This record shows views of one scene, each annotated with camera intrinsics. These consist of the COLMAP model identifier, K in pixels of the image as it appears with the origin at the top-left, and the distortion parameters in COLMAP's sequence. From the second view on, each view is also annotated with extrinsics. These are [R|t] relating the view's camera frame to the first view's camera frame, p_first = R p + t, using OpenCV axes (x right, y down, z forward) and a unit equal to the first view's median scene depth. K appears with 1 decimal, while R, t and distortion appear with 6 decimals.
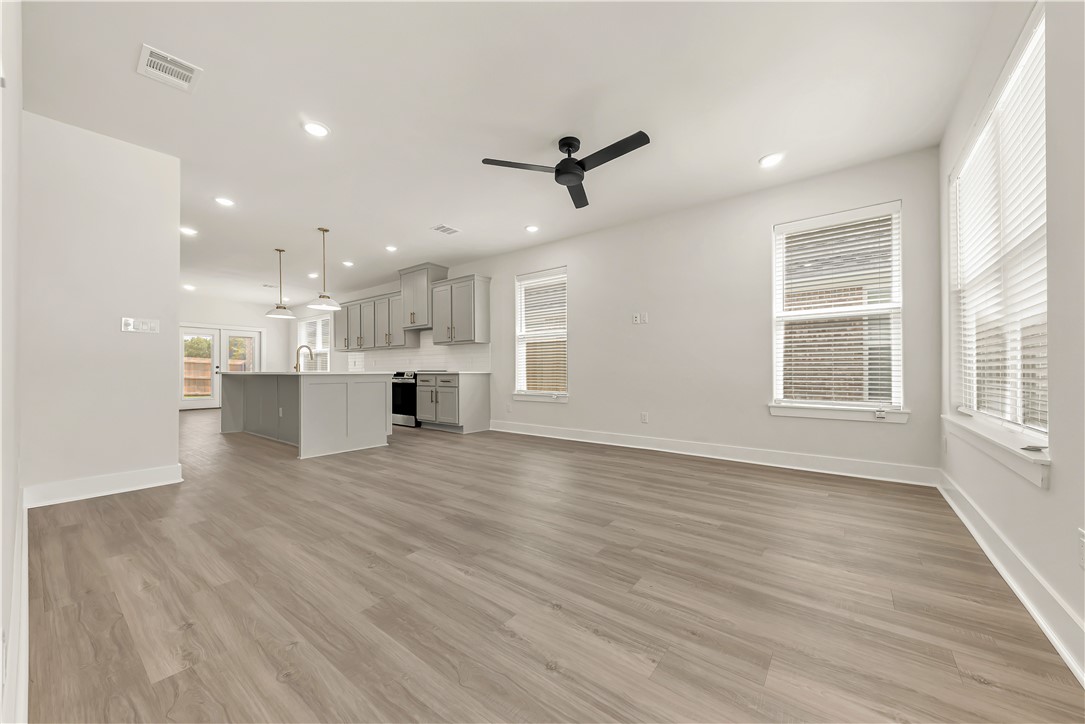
lens RADIAL K [[381.4, 0, 596.6], [0, 381.4, 368.3], [0, 0, 1]] dist [0.012253, -0.003421]
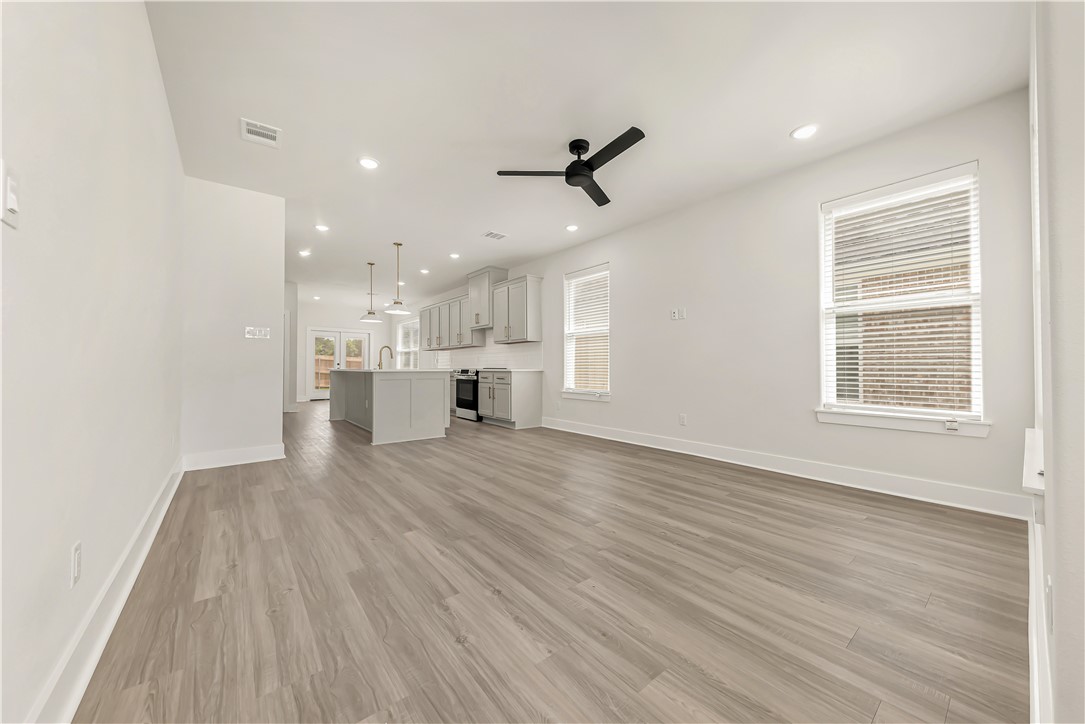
lens RADIAL K [[401.8, 0, 589.2], [0, 401.8, 360.7], [0, 0, 1]] dist [0.006181, -0.000082]
pose [[0.969396, -0.001388, -0.245497, 0.180537], [-0.001086, 0.999950, -0.009941, -0.006346], [0.245498, 0.009903, 0.969346, -0.015738]]
